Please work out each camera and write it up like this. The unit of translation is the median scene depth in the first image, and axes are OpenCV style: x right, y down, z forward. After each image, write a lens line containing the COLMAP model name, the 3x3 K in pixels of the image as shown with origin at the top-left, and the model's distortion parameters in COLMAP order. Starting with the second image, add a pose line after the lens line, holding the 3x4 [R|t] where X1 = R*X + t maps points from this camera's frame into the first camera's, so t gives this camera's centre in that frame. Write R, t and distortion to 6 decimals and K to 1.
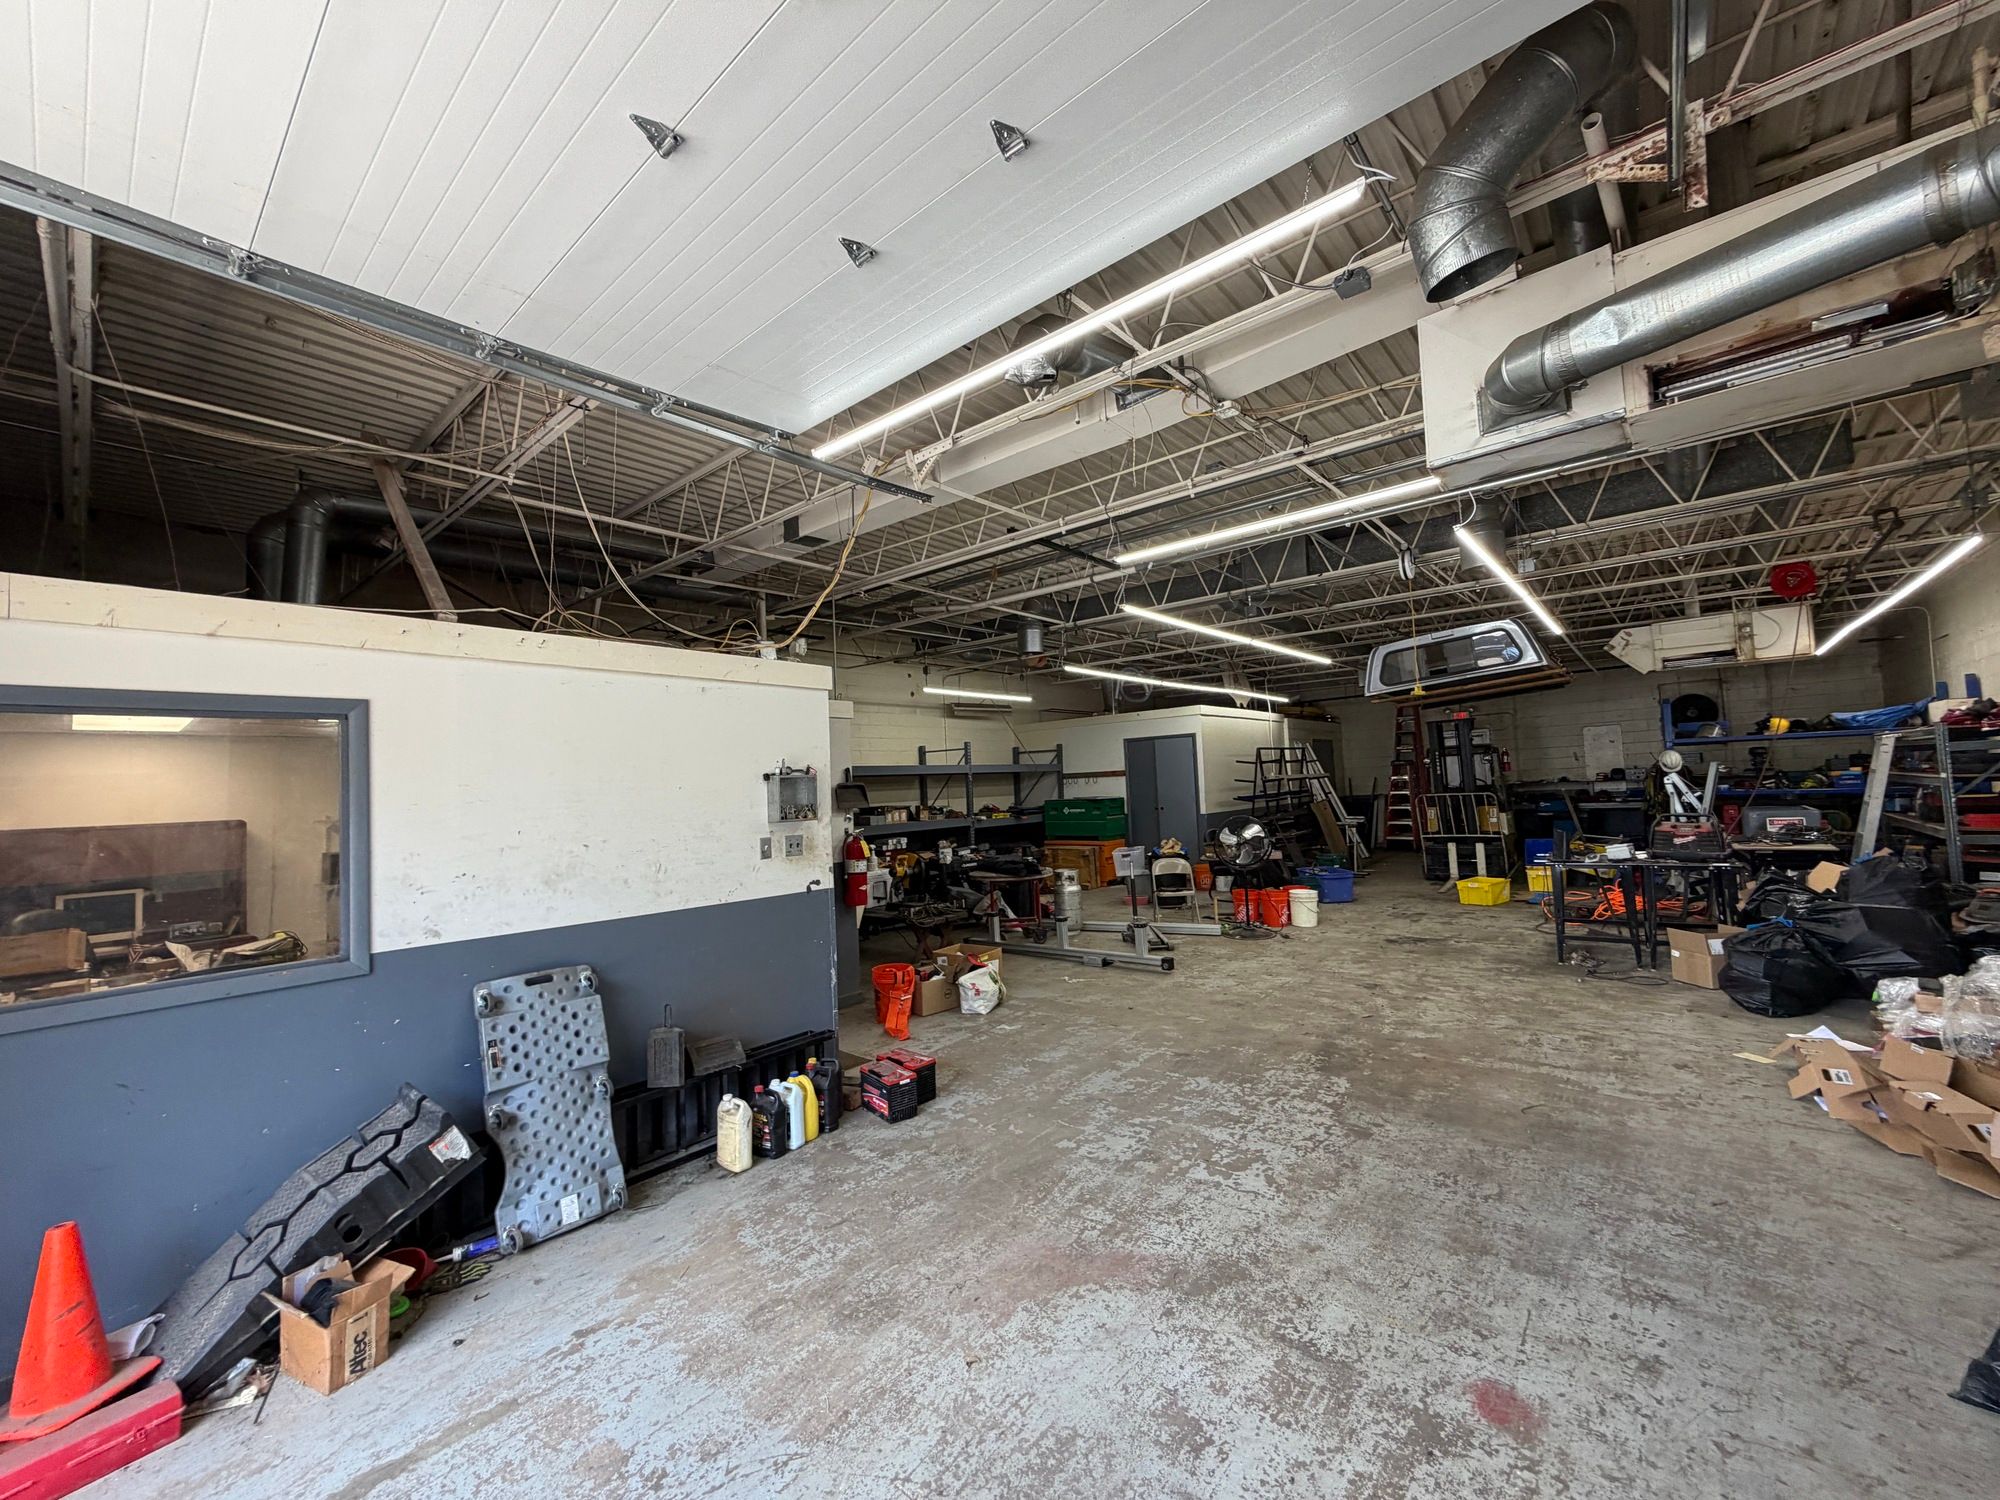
lens RADIAL K [[799.3, 0, 999.8], [0, 799.3, 746.1], [0, 0, 1]] dist [0.000117, 0.000247]
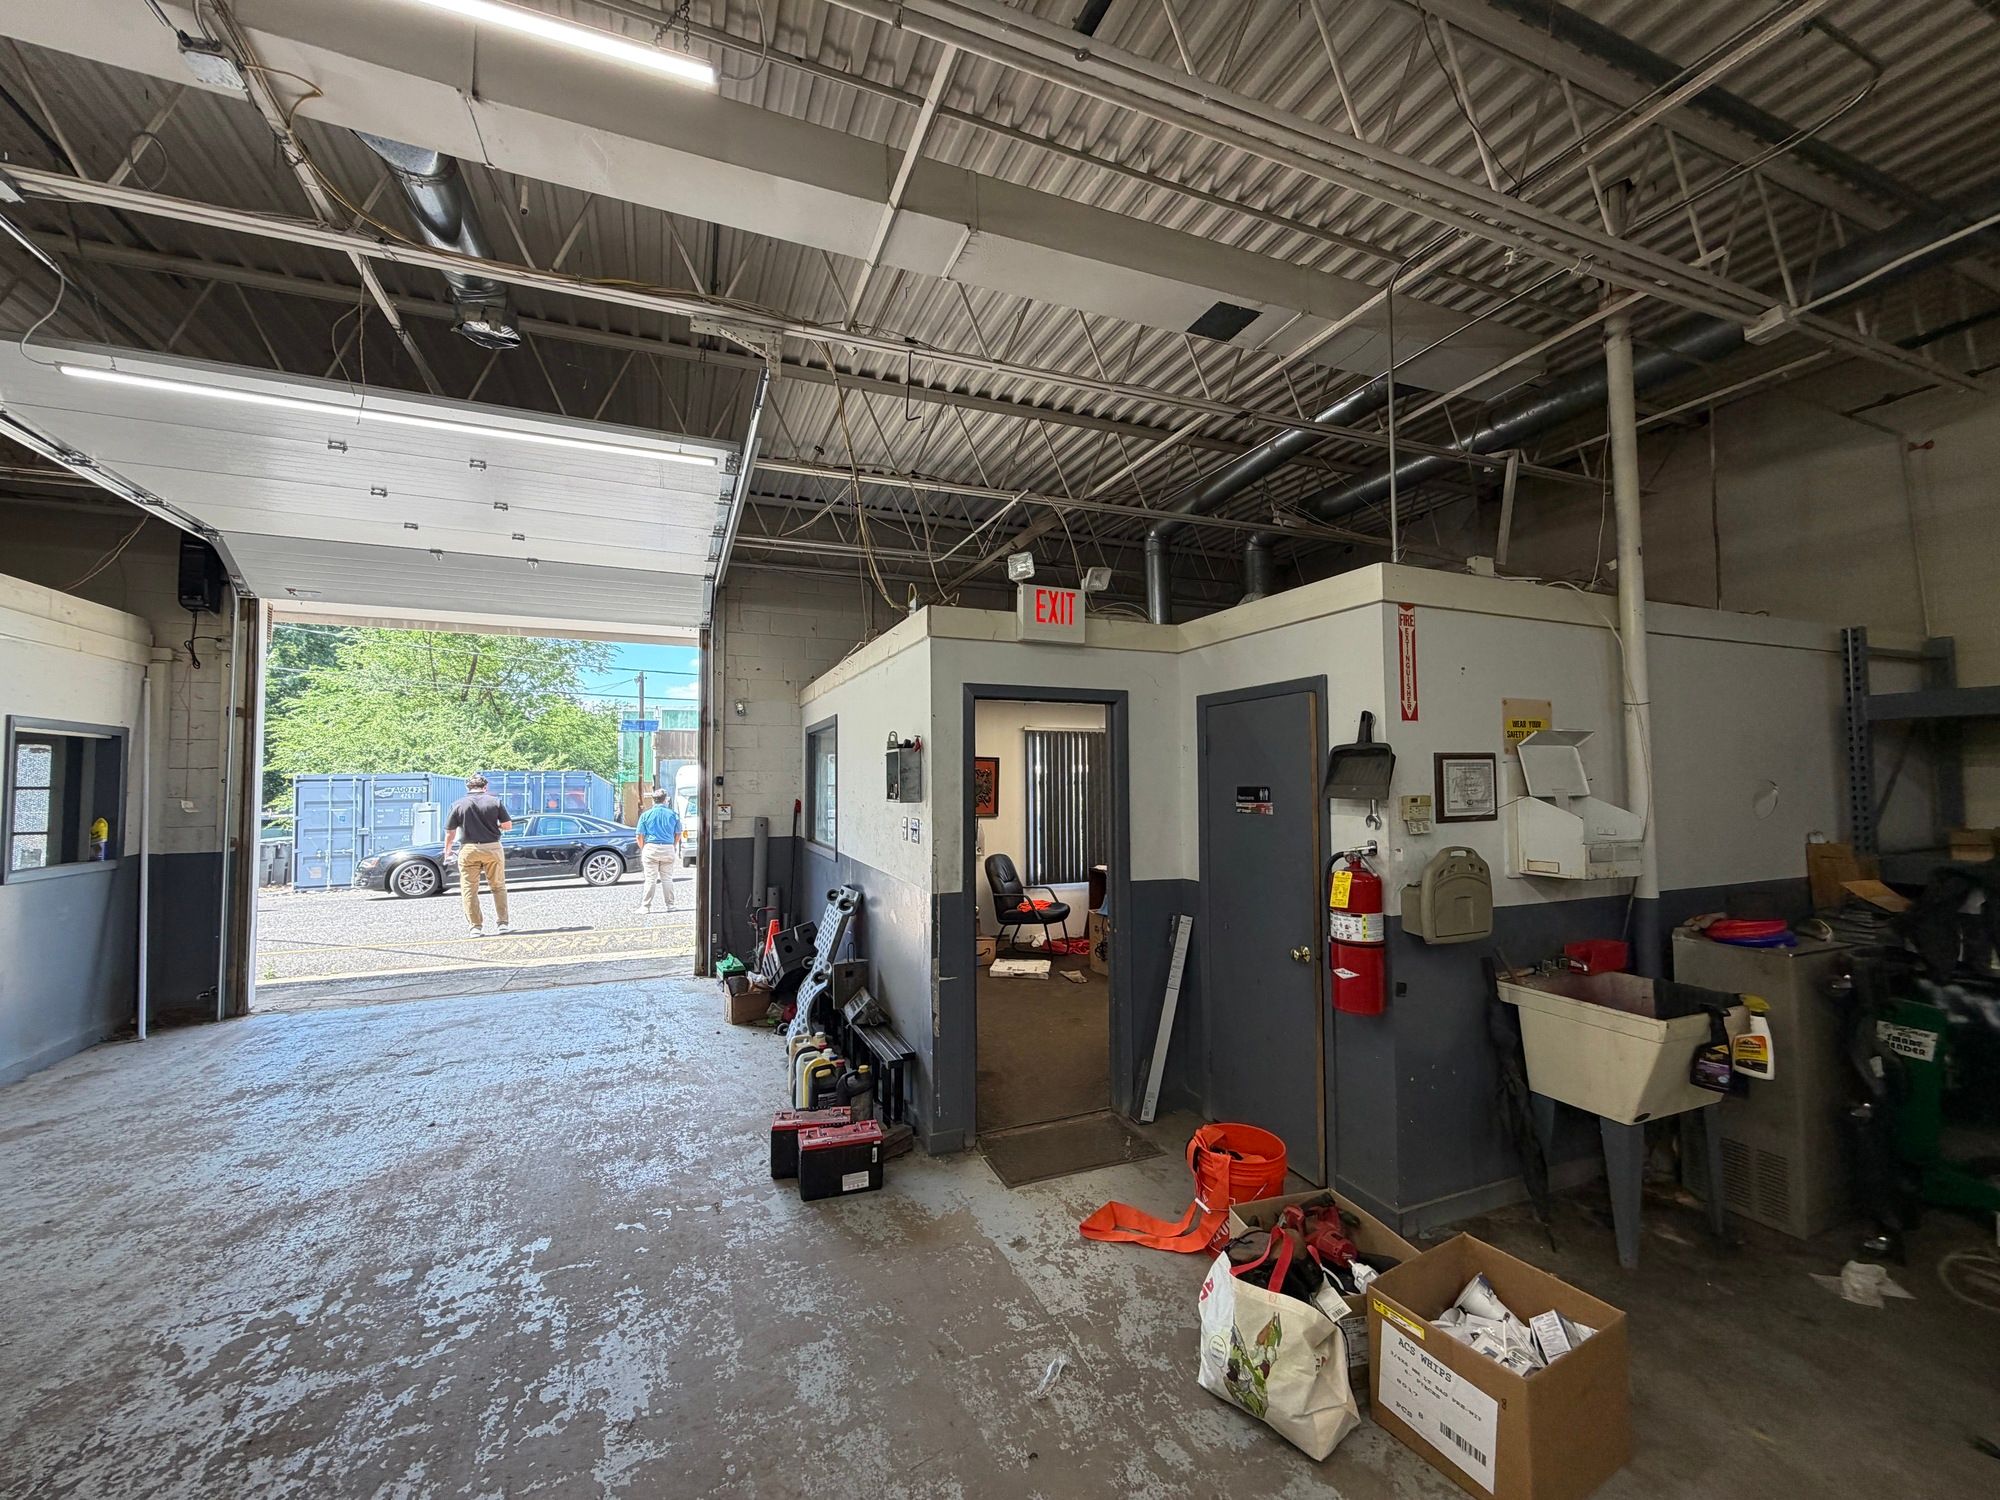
lens RADIAL K [[799.3, 0, 998.4], [0, 799.3, 748.7], [0, 0, 1]] dist [0.000117, 0.000247]
pose [[-0.457433, 0.012390, -0.889158, 0.590484], [0.075071, 0.996872, -0.024729, 0.082865], [0.886070, -0.078061, -0.456932, 1.892436]]
